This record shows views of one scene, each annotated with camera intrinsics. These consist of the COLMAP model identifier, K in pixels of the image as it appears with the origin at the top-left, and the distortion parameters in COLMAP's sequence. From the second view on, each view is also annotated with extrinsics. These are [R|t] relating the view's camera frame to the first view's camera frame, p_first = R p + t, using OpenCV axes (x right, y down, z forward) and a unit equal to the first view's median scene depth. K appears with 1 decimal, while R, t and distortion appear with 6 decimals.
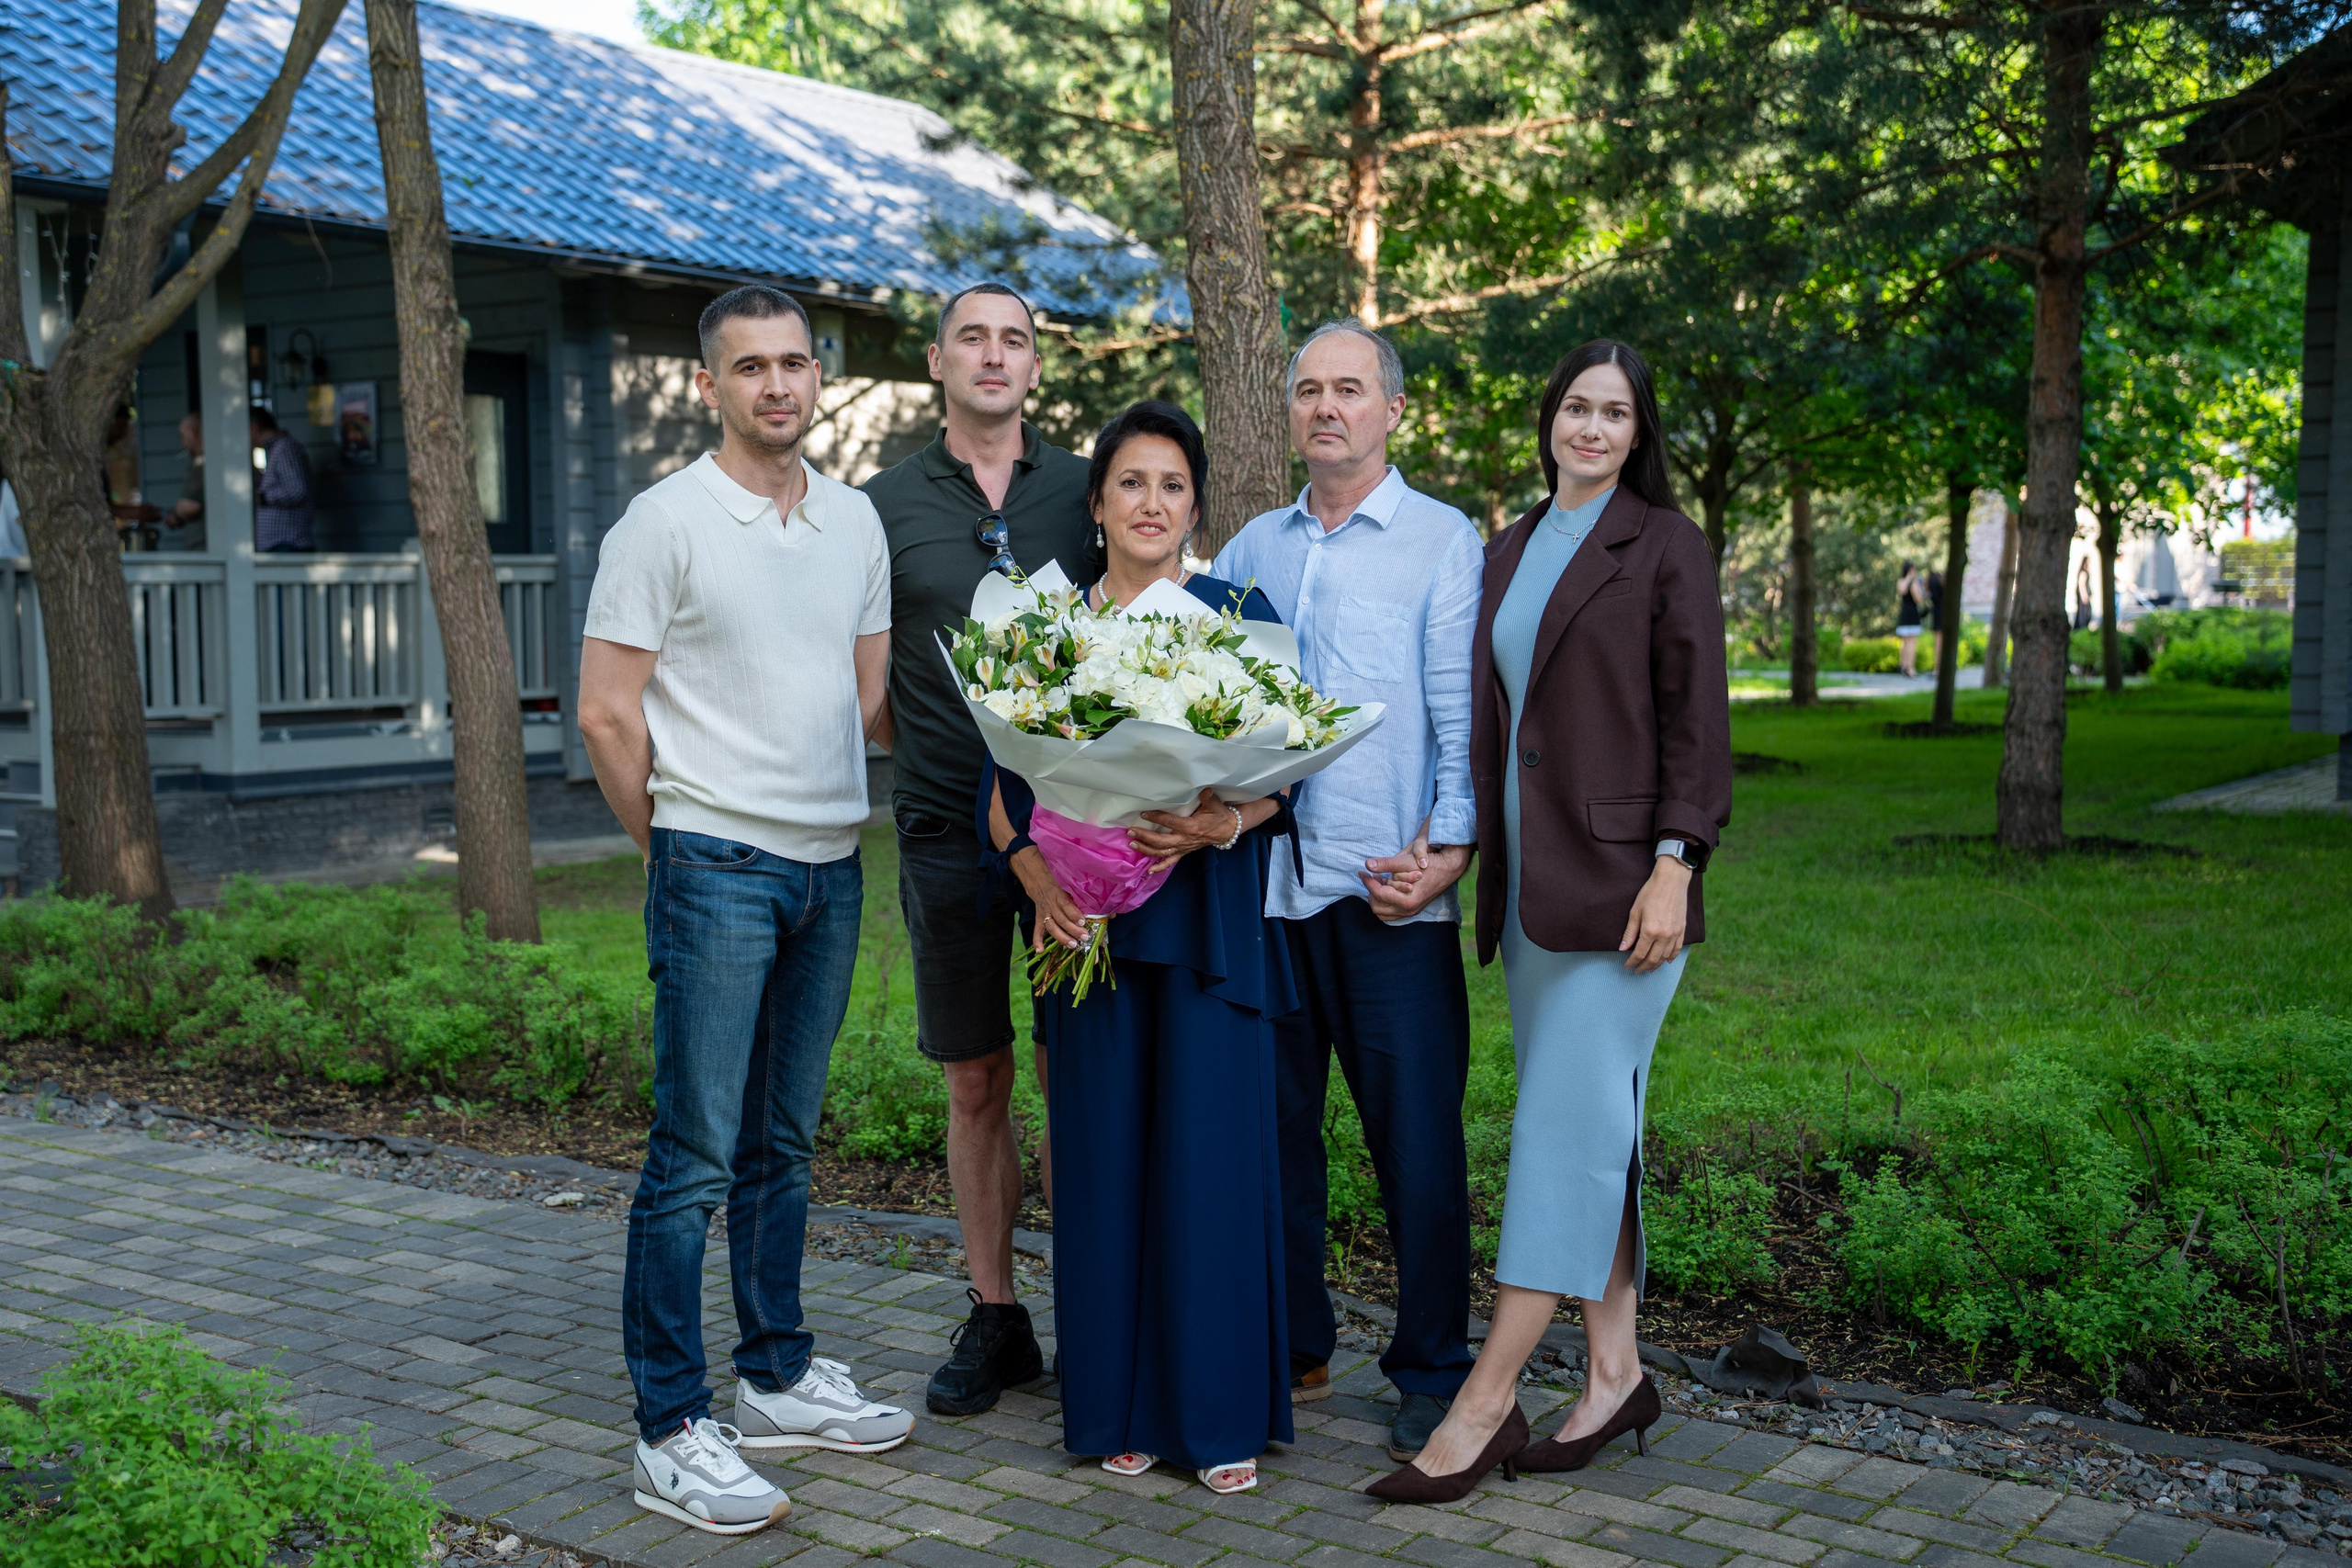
lens RADIAL K [[2569.1, 0, 1167.8], [0, 2569.1, 747.7], [0, 0, 1]] dist [0.088588, 0.142754]
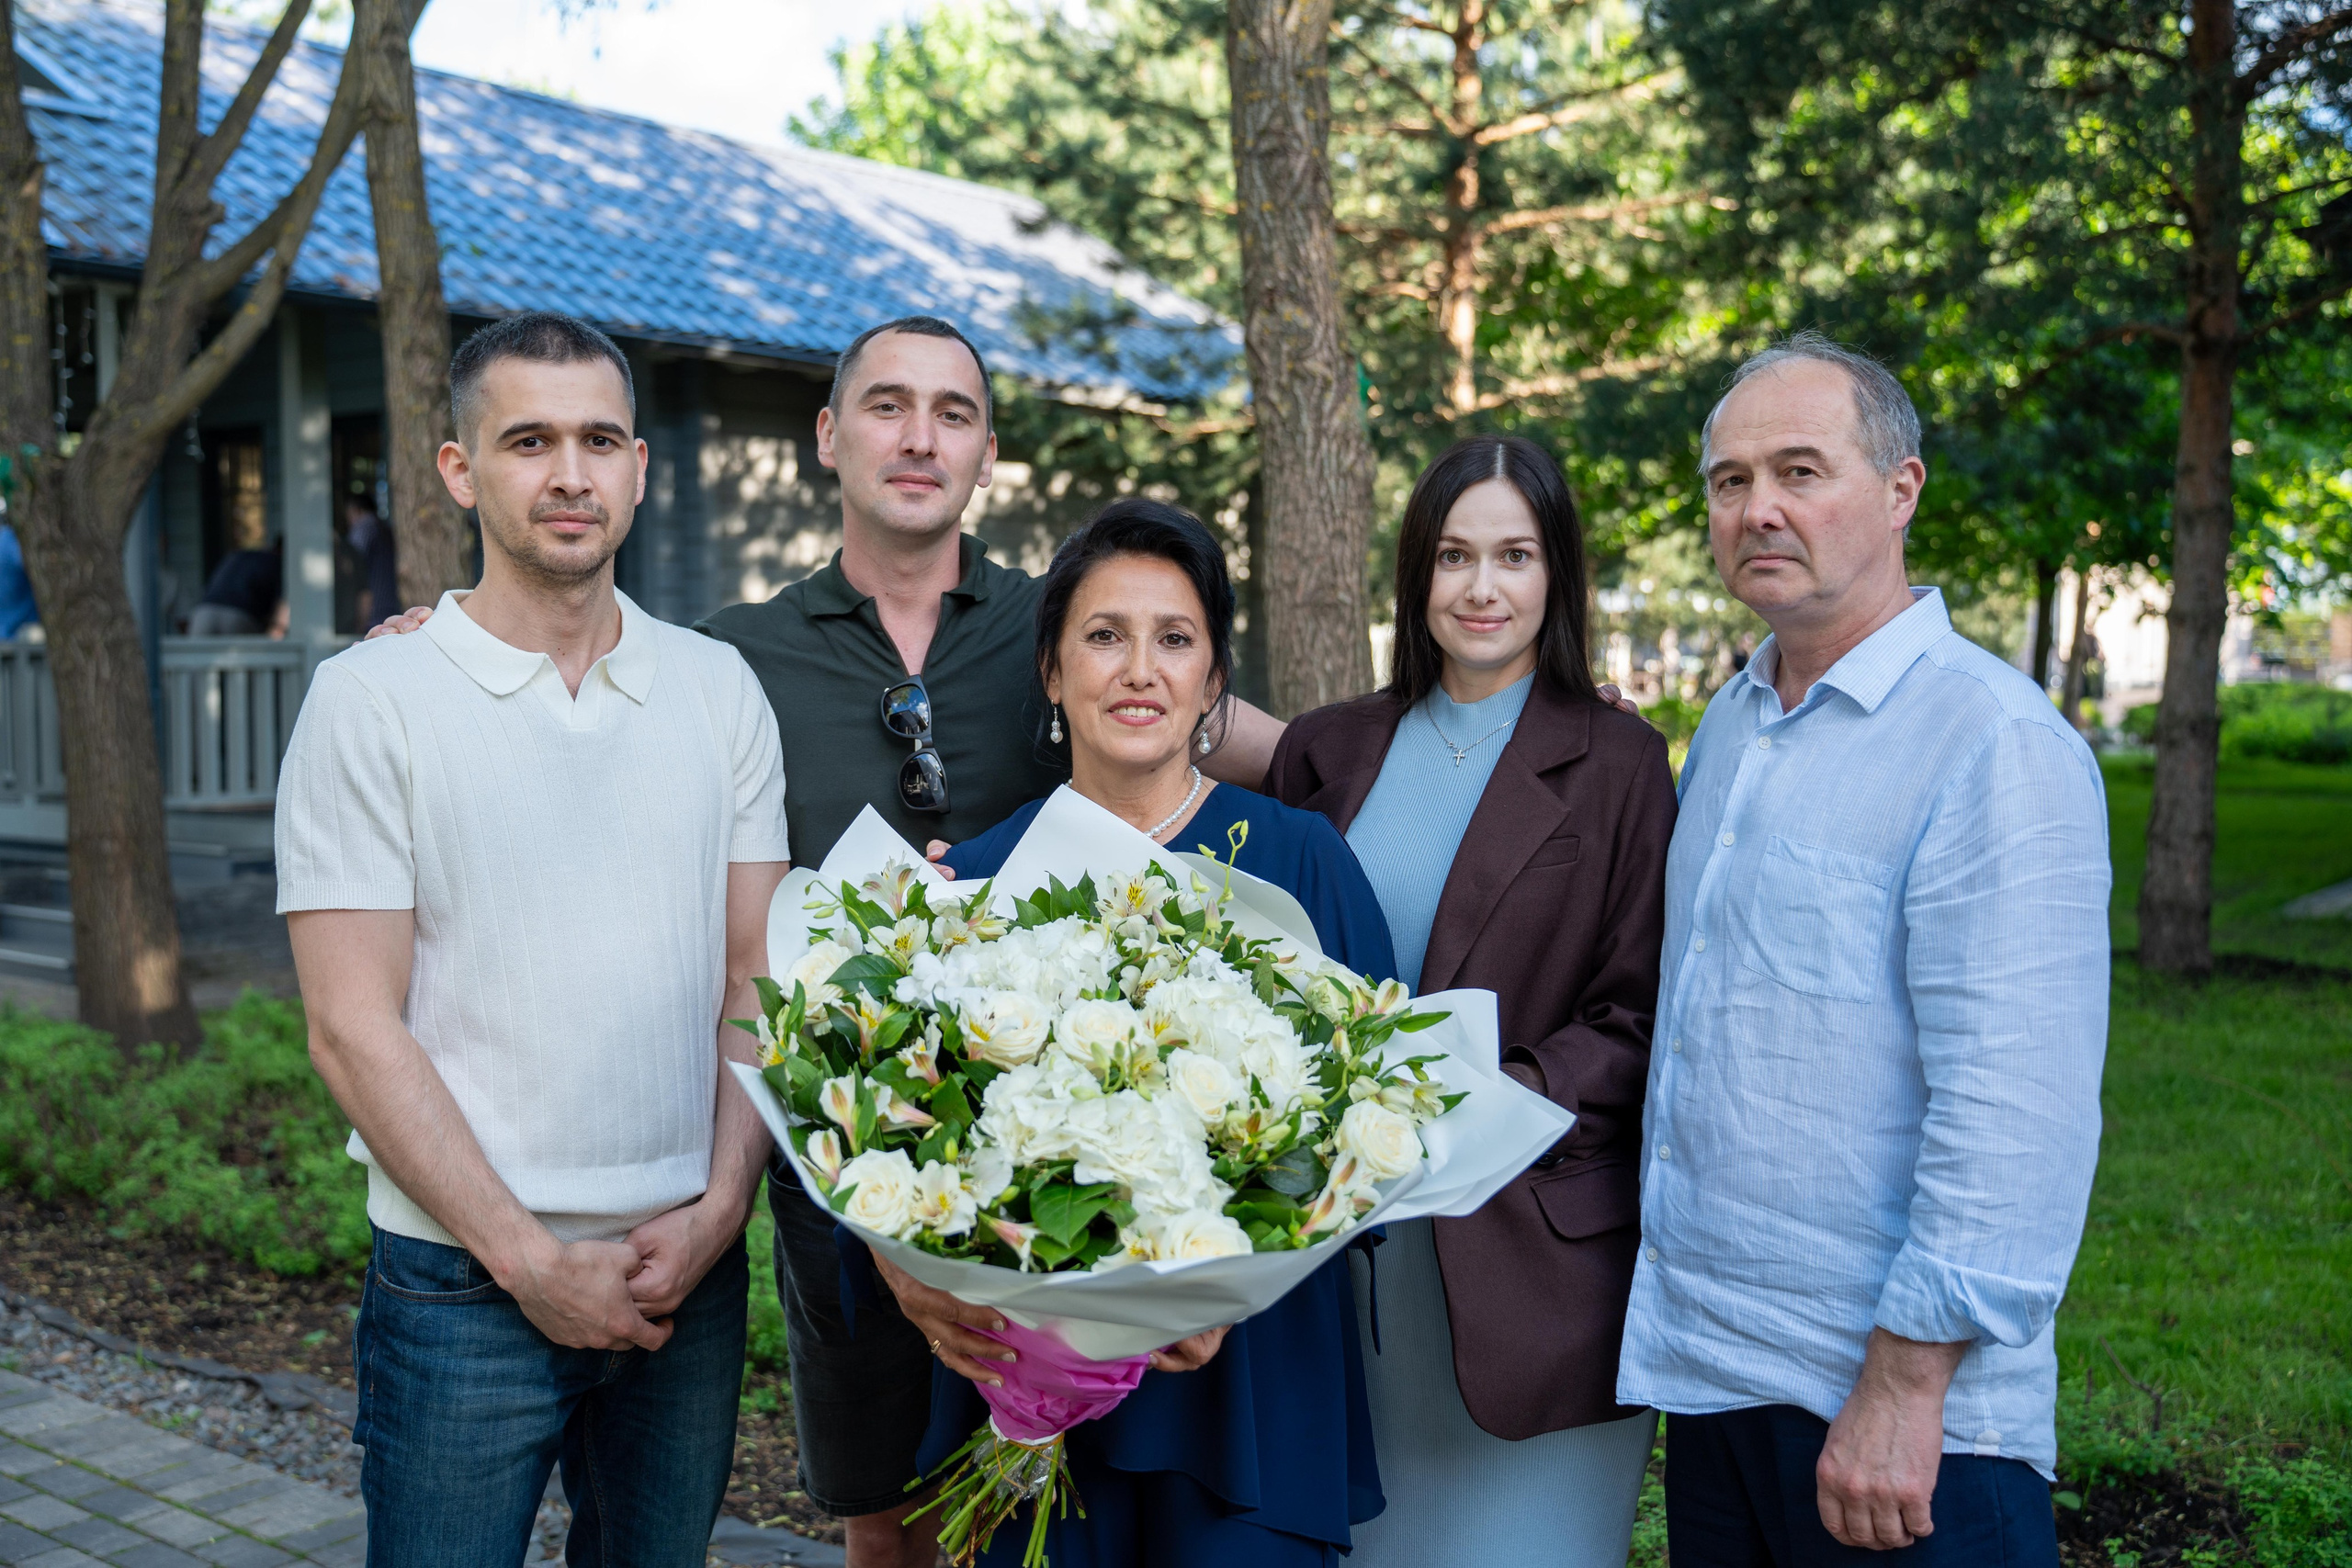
lens RADIAL K [[2181.7, 0, 1182.4], [0, 2181.7, 722.5], [0, 0, 1]] dist [0.042449, 0.012273]
pose [[0.998831, 0.008179, -0.047635, 0.012059], [-0.009230, 0.999718, -0.021885, -0.025391], [0.047443, 0.022299, 0.998625, 0.170588]]
